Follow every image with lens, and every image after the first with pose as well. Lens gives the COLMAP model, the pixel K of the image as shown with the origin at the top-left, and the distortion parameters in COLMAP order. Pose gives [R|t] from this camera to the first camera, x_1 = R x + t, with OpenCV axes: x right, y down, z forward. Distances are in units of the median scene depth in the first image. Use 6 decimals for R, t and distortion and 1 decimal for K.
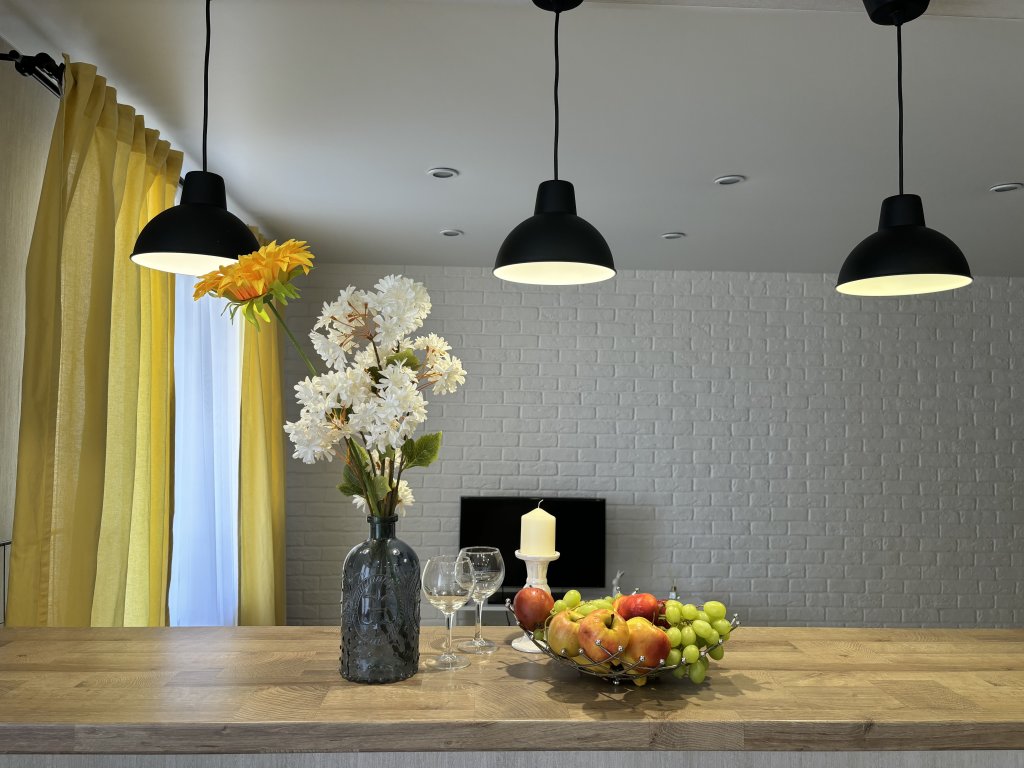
lens RADIAL K [[773.5, 0, 512.0], [0, 773.5, 384.0], [0, 0, 1]] dist [0.043570, -0.053101]
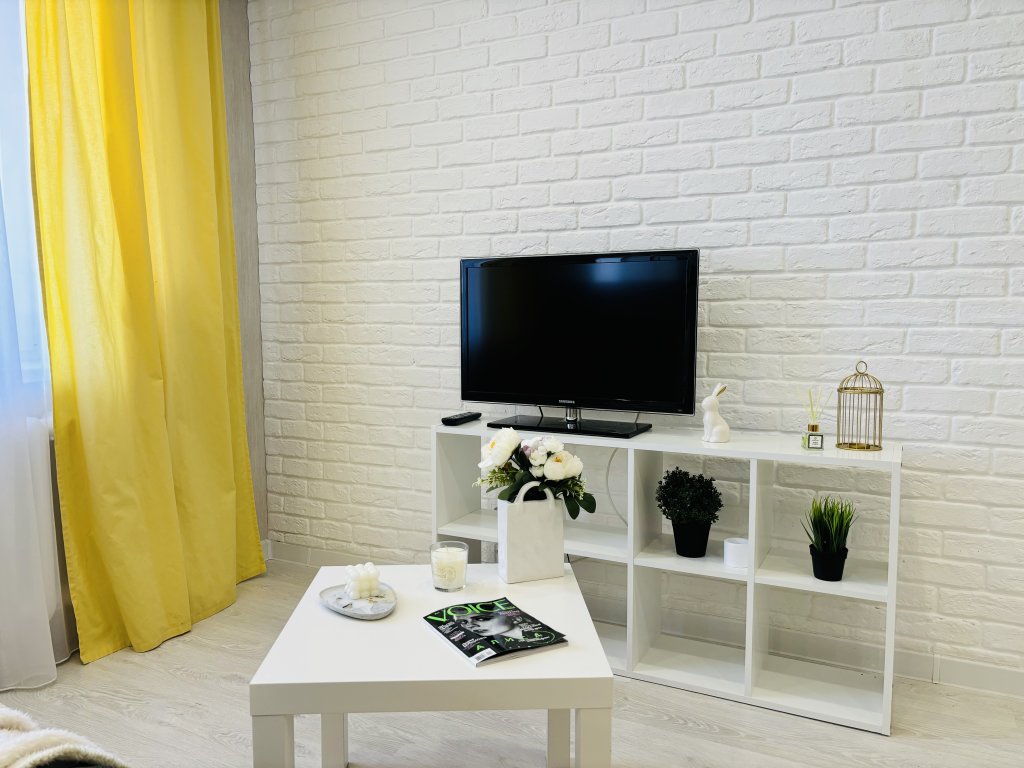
lens RADIAL K [[773.5, 0, 512.0], [0, 773.5, 384.0], [0, 0, 1]] dist [0.043570, -0.053101]
pose [[0.872506, 0.027725, -0.487816, 0.272522], [0.039270, 0.991180, 0.126572, 0.168618], [0.487023, -0.129591, 0.863722, 0.477071]]
